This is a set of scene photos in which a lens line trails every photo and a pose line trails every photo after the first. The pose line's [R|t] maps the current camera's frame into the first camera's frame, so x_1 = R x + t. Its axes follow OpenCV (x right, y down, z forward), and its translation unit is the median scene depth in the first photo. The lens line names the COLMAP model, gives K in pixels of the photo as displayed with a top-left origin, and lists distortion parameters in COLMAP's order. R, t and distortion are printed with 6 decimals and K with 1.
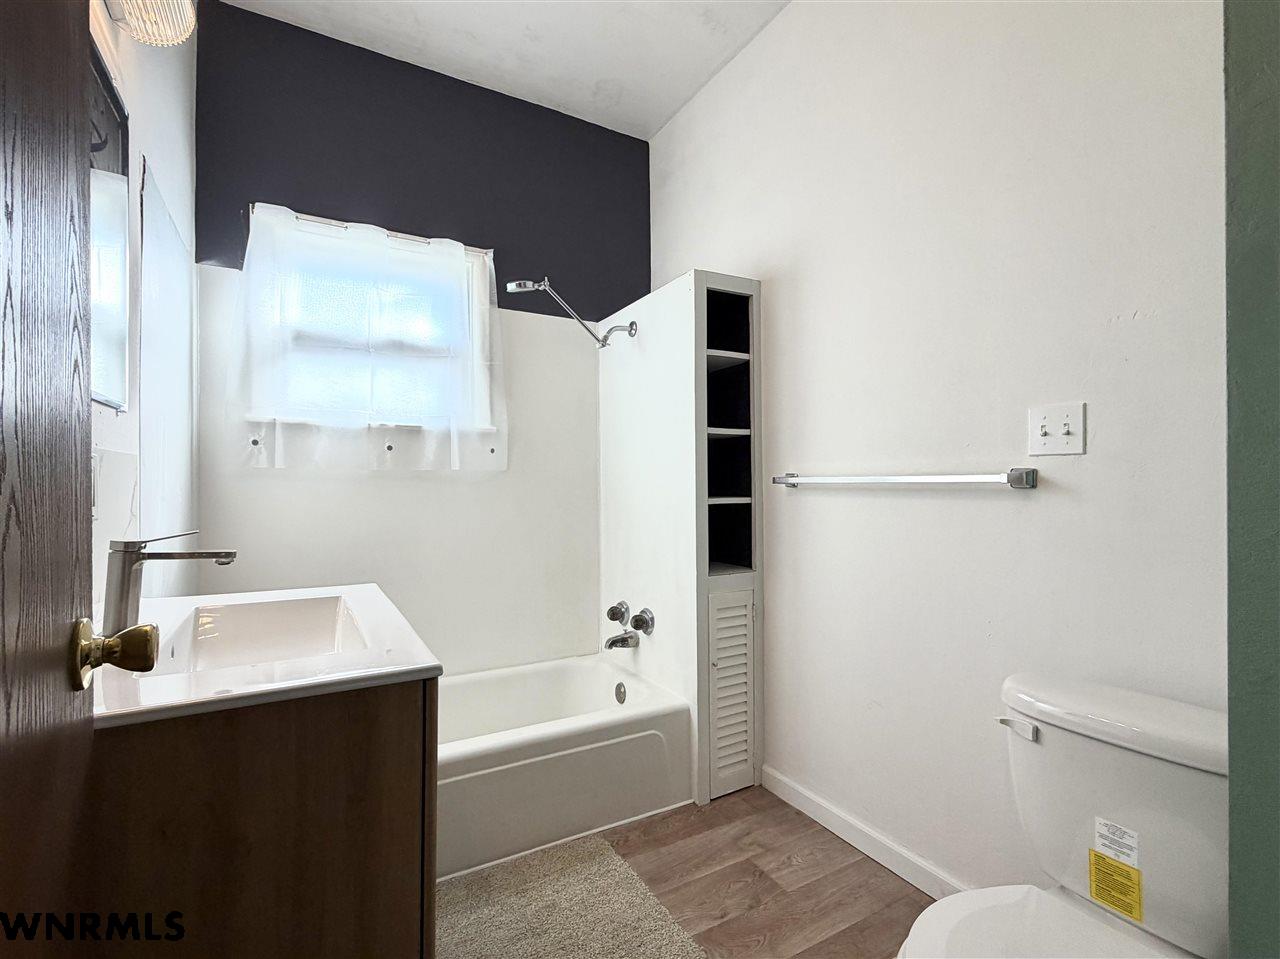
lens RADIAL K [[595.3, 0, 642.4], [0, 595.3, 480.3], [0, 0, 1]] dist [0.001866, 0.000009]
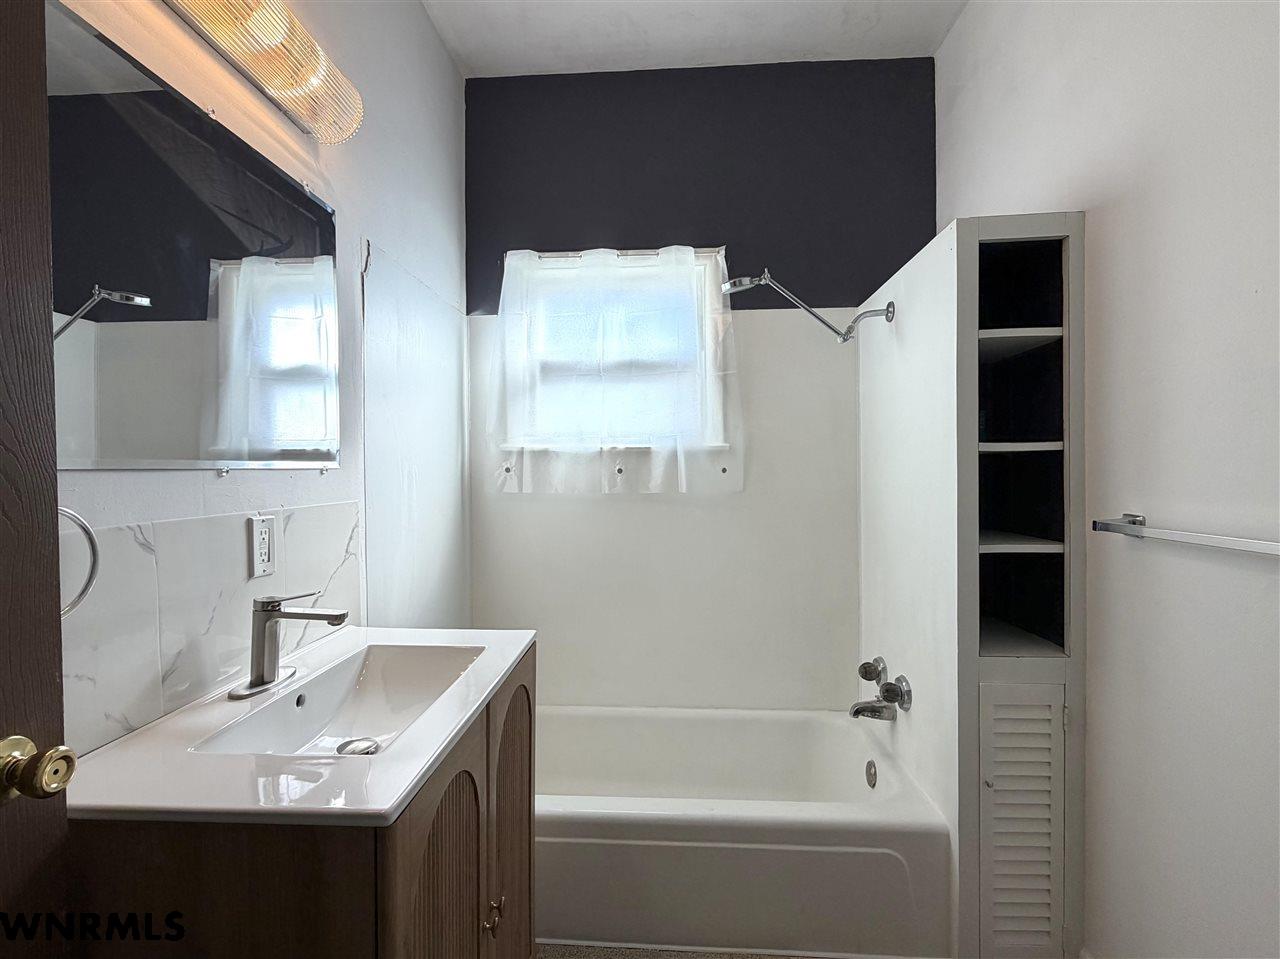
lens RADIAL K [[595.3, 0, 639.0], [0, 595.3, 480.9], [0, 0, 1]] dist [0.001866, 0.000009]
pose [[0.838828, 0.004957, -0.544373, 0.144445], [0.008746, 0.999707, 0.022580, -0.060053], [0.544326, -0.023702, 0.838539, 0.184359]]
